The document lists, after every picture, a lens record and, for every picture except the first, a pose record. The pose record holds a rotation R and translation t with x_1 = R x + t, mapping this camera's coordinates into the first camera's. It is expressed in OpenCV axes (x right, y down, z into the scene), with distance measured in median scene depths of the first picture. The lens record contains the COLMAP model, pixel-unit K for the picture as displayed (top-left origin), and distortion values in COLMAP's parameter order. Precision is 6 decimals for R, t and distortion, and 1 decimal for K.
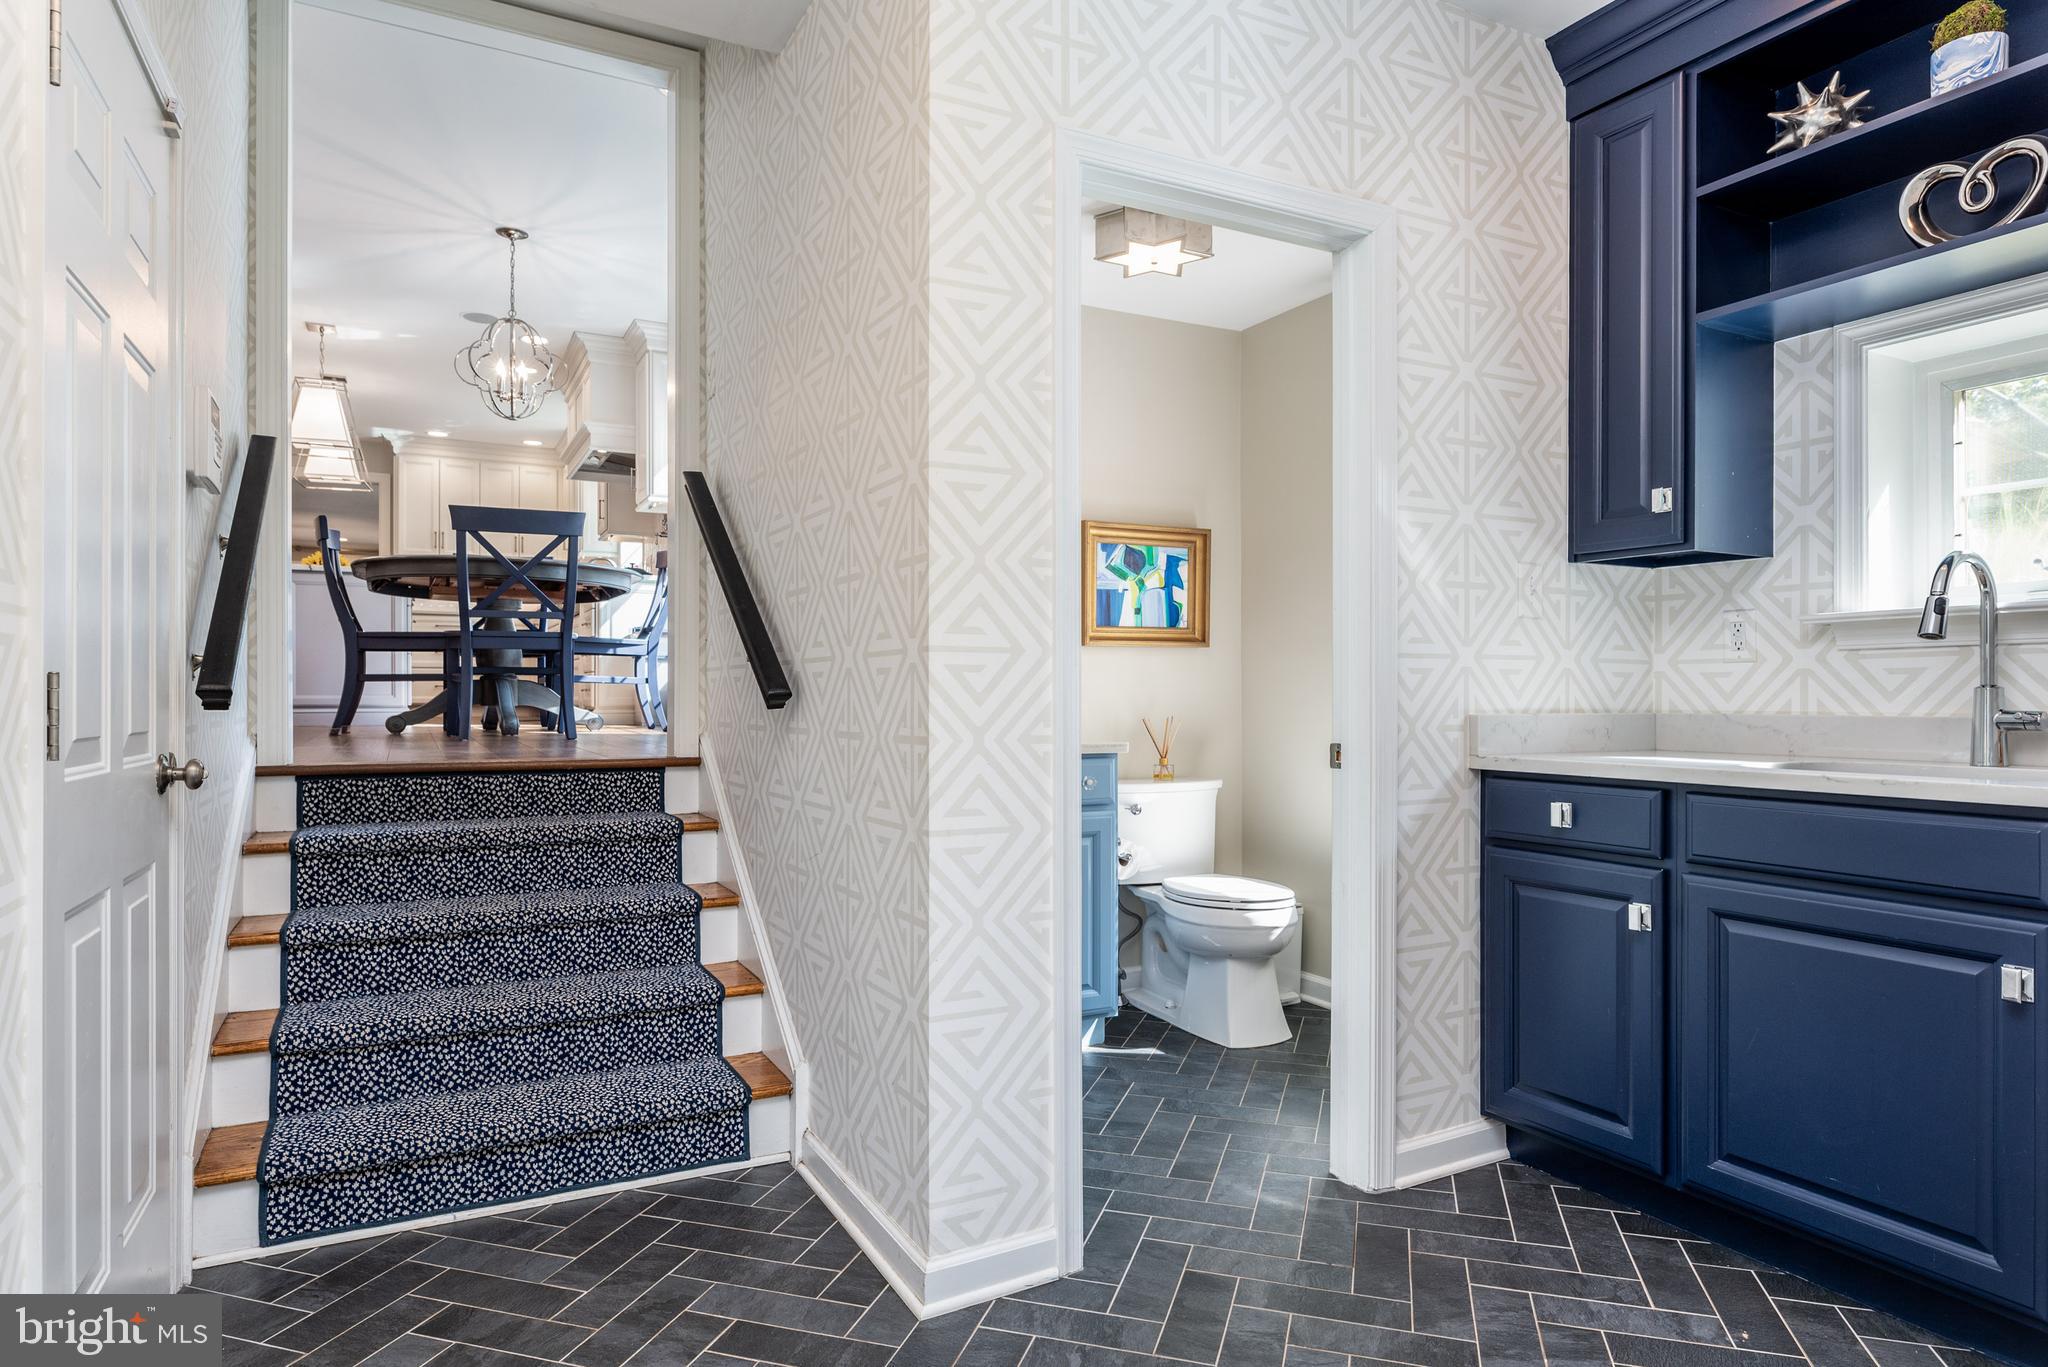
lens RADIAL K [[1192.7, 0, 1032.6], [0, 1192.7, 689.3], [0, 0, 1]] dist [0.000463, -0.001565]
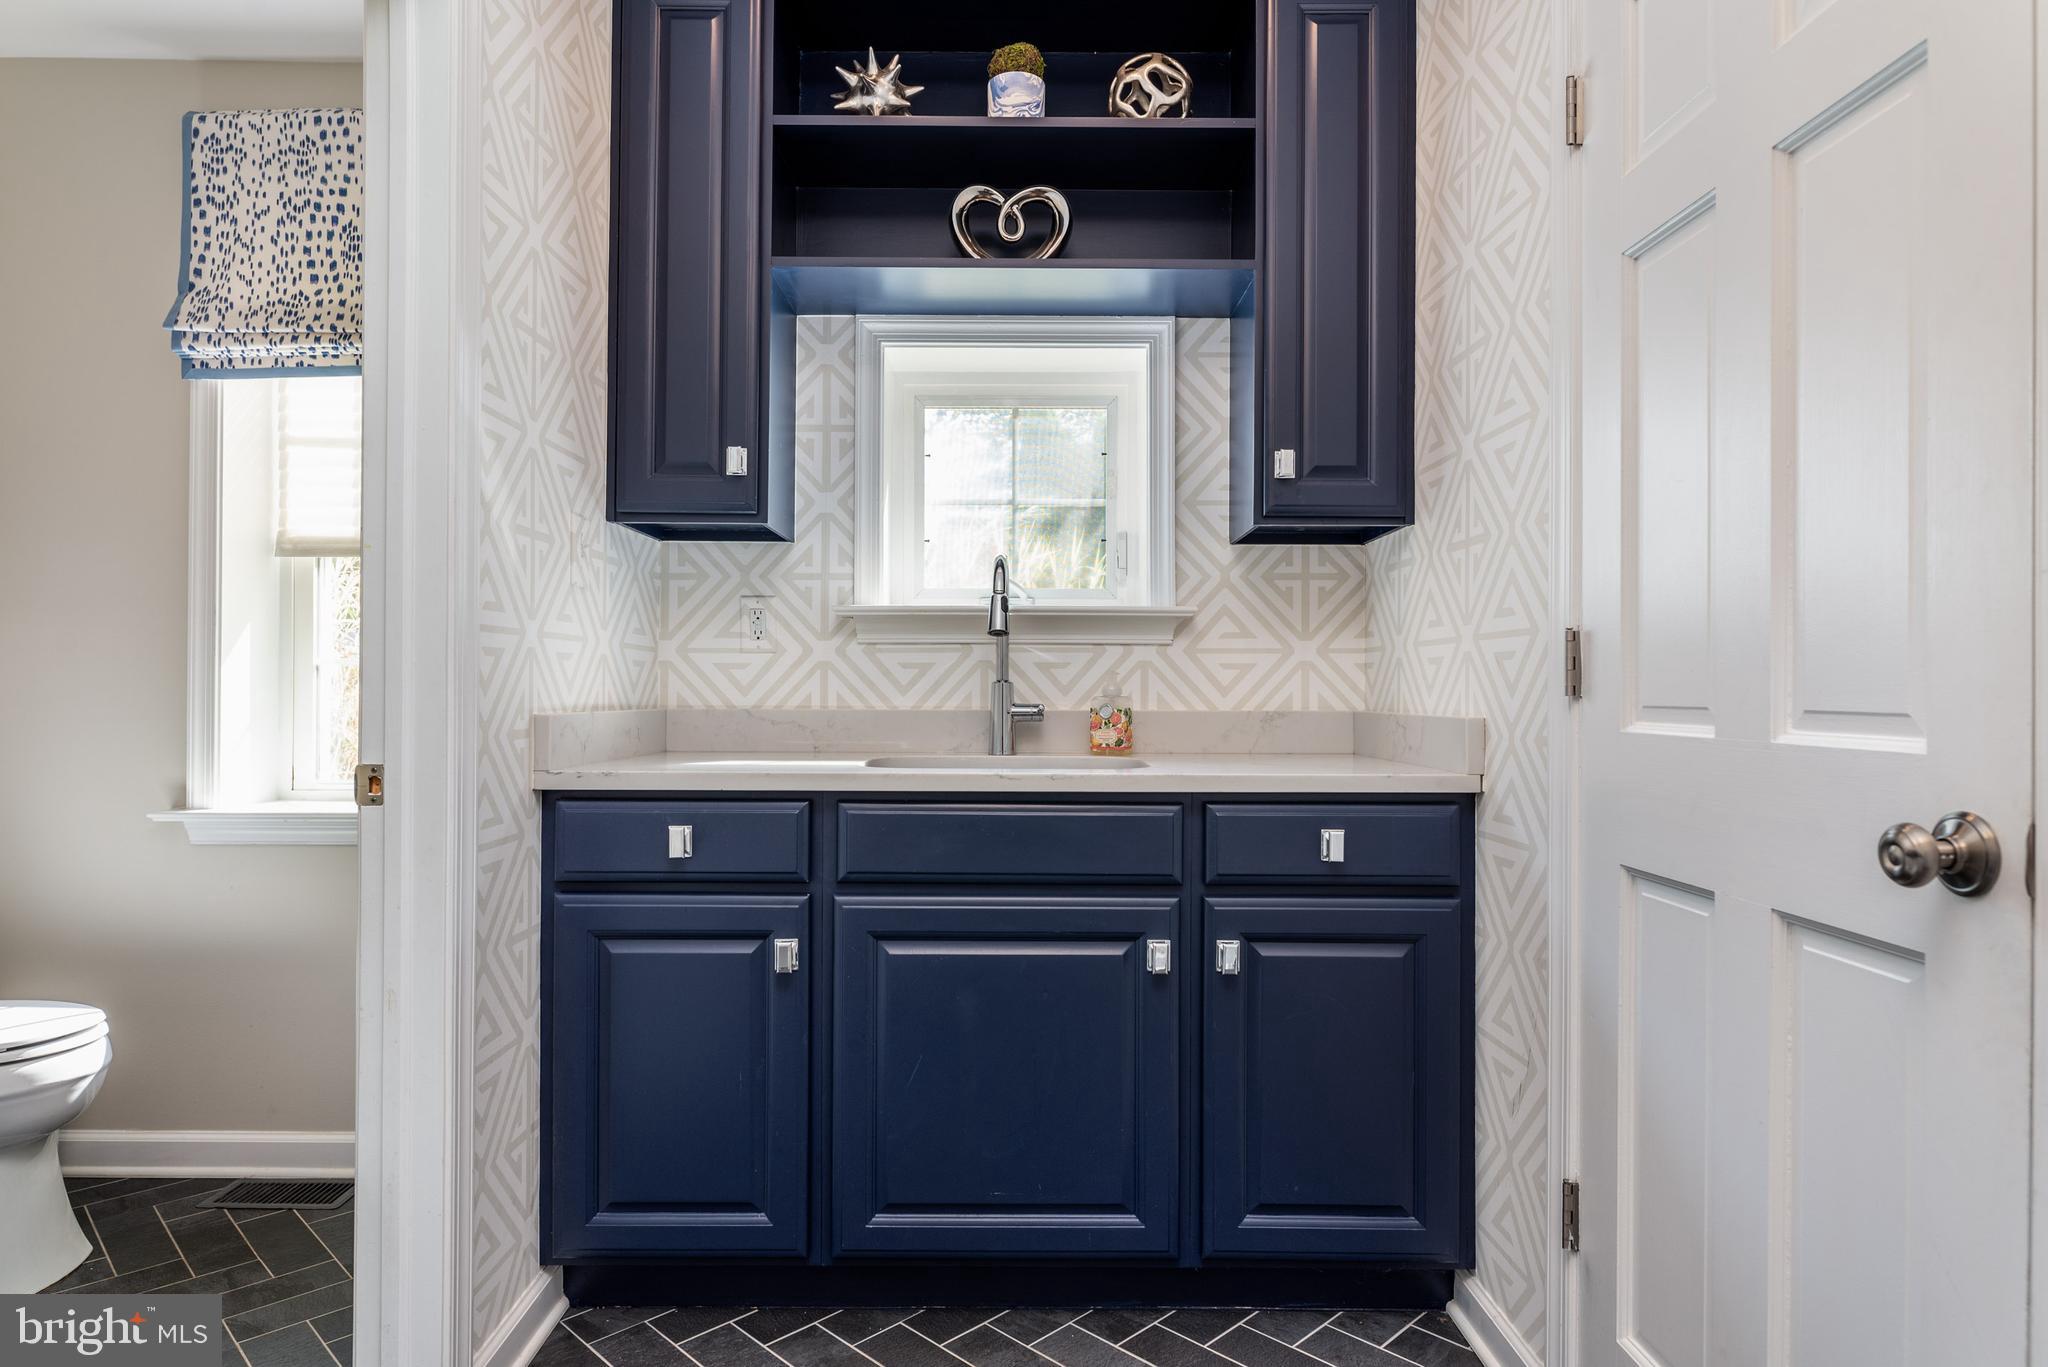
lens RADIAL K [[1192.7, 0, 1017.1], [0, 1192.7, 685.8], [0, 0, 1]] dist [0.000463, -0.001565]
pose [[0.471410, 0.005657, 0.881896, -0.131158], [-0.008522, 0.999962, -0.001859, 0.002955], [-0.881873, -0.006639, 0.471440, 0.410970]]
